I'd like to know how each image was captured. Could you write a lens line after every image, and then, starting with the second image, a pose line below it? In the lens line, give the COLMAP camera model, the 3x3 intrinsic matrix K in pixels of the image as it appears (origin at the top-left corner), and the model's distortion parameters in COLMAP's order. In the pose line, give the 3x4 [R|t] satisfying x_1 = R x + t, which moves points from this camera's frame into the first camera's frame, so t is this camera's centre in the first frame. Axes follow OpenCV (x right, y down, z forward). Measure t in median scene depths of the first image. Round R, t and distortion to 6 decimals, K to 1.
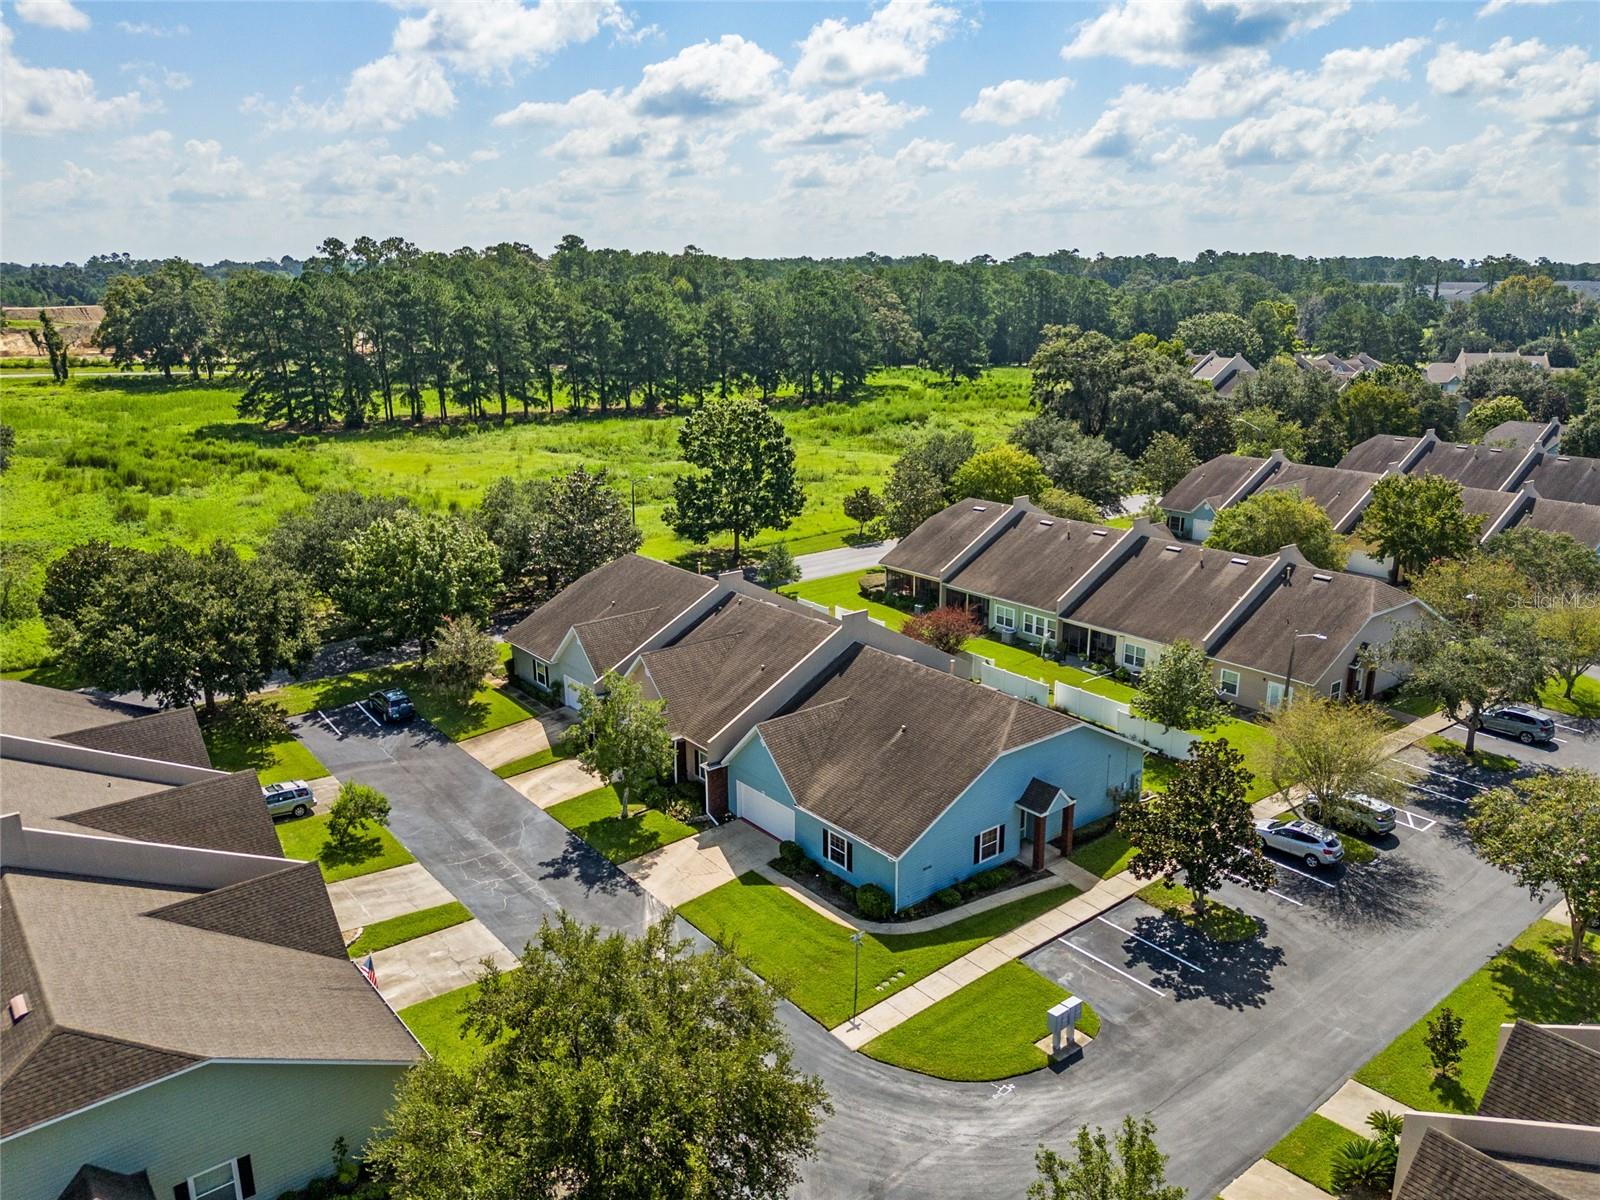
lens RADIAL K [[1174.3, 0, 795.1], [0, 1174.3, 597.8], [0, 0, 1]] dist [0.043083, -0.029134]
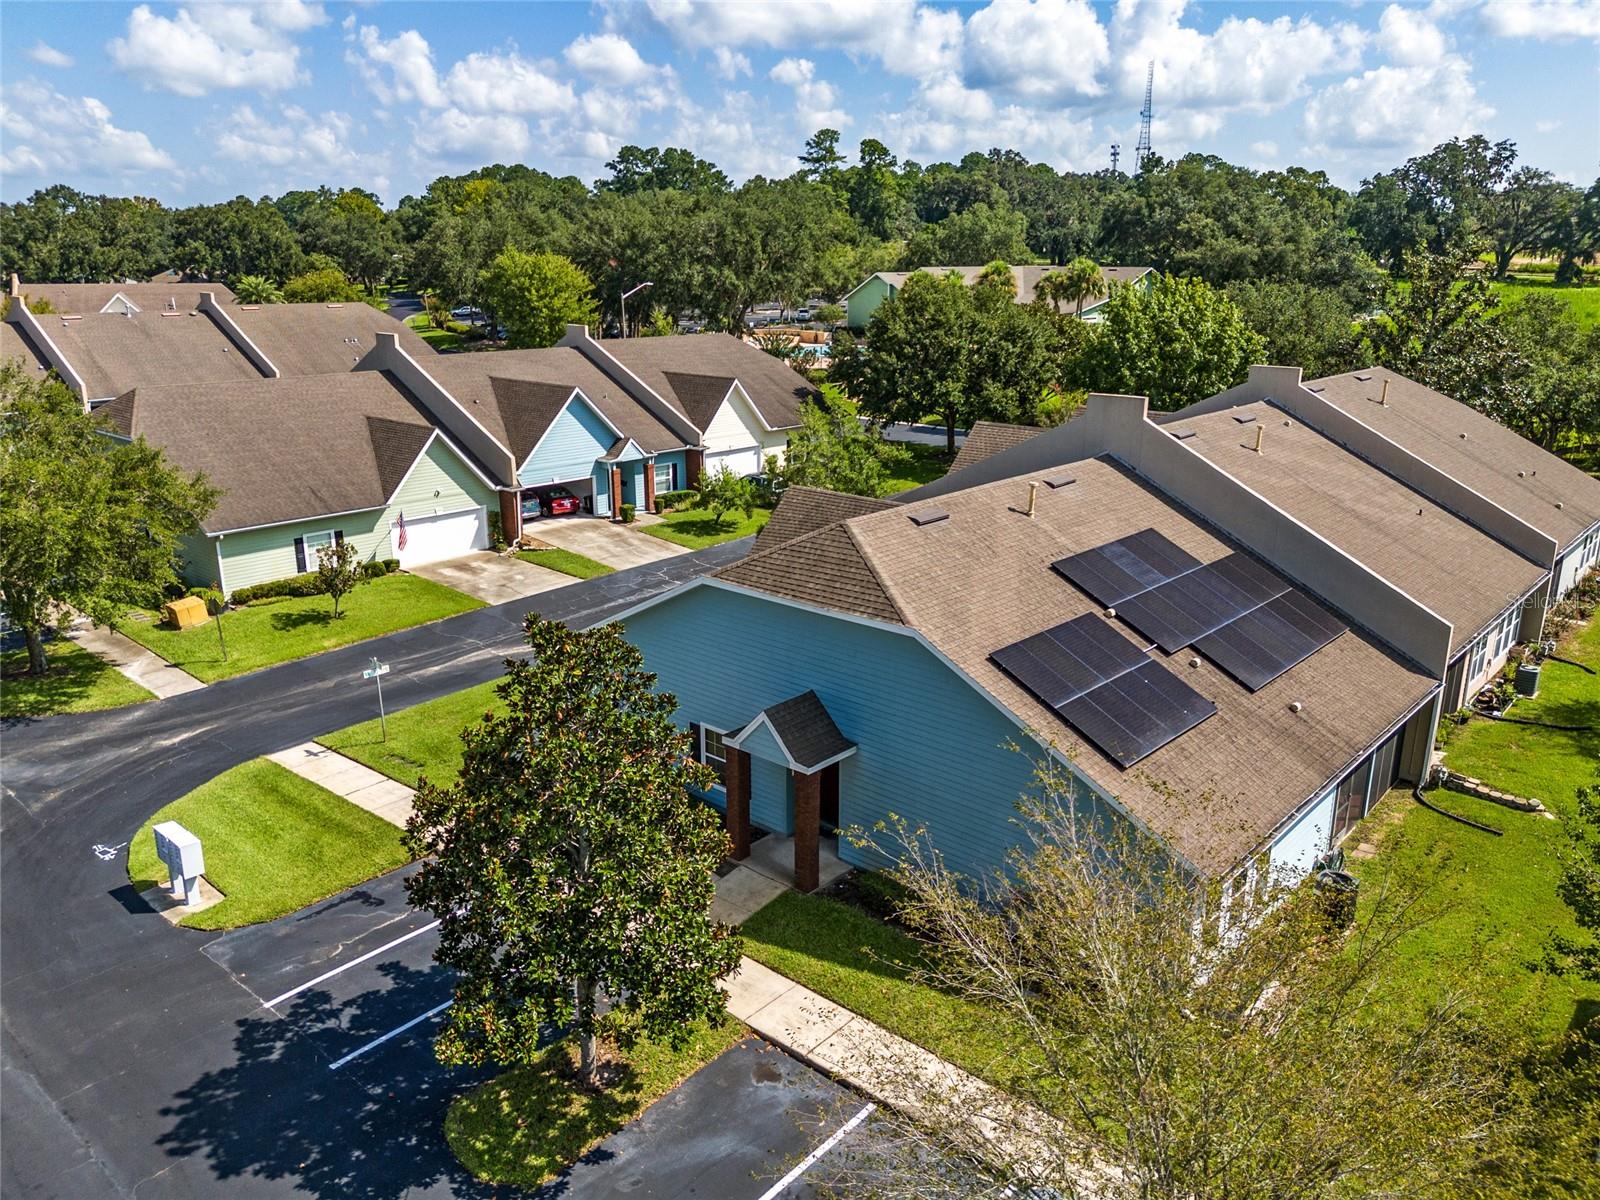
lens RADIAL K [[1174.3, 0, 801.1], [0, 1174.3, 604.1], [0, 0, 1]] dist [0.043083, -0.029134]
pose [[0.164683, 0.286090, -0.943945, 0.650852], [-0.264104, 0.934857, 0.237259, 0.013852], [0.950331, 0.210228, 0.229512, 0.919746]]
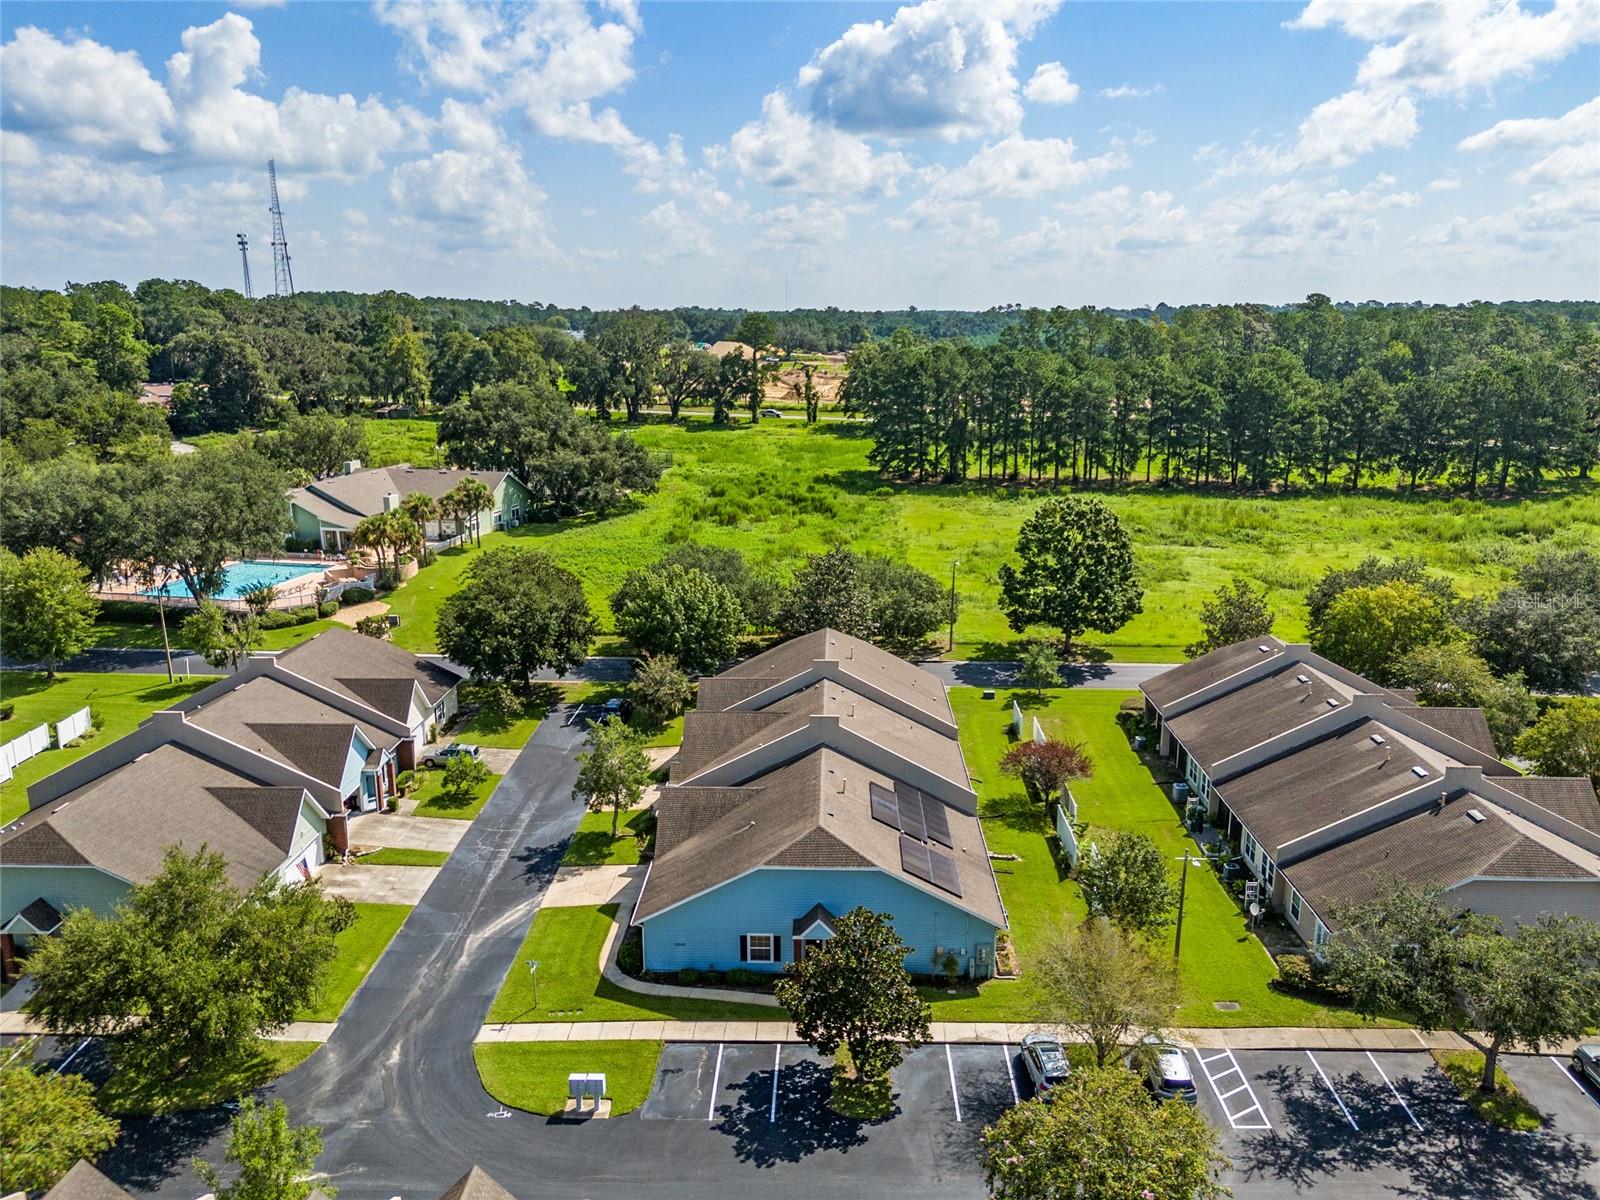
lens RADIAL K [[1174.3, 0, 795.4], [0, 1174.3, 599.7], [0, 0, 1]] dist [0.043083, -0.029134]
pose [[0.755717, 0.154805, -0.636339, 0.844619], [-0.174071, 0.984190, 0.032701, -0.149310], [0.631340, 0.086055, 0.770716, 0.163224]]
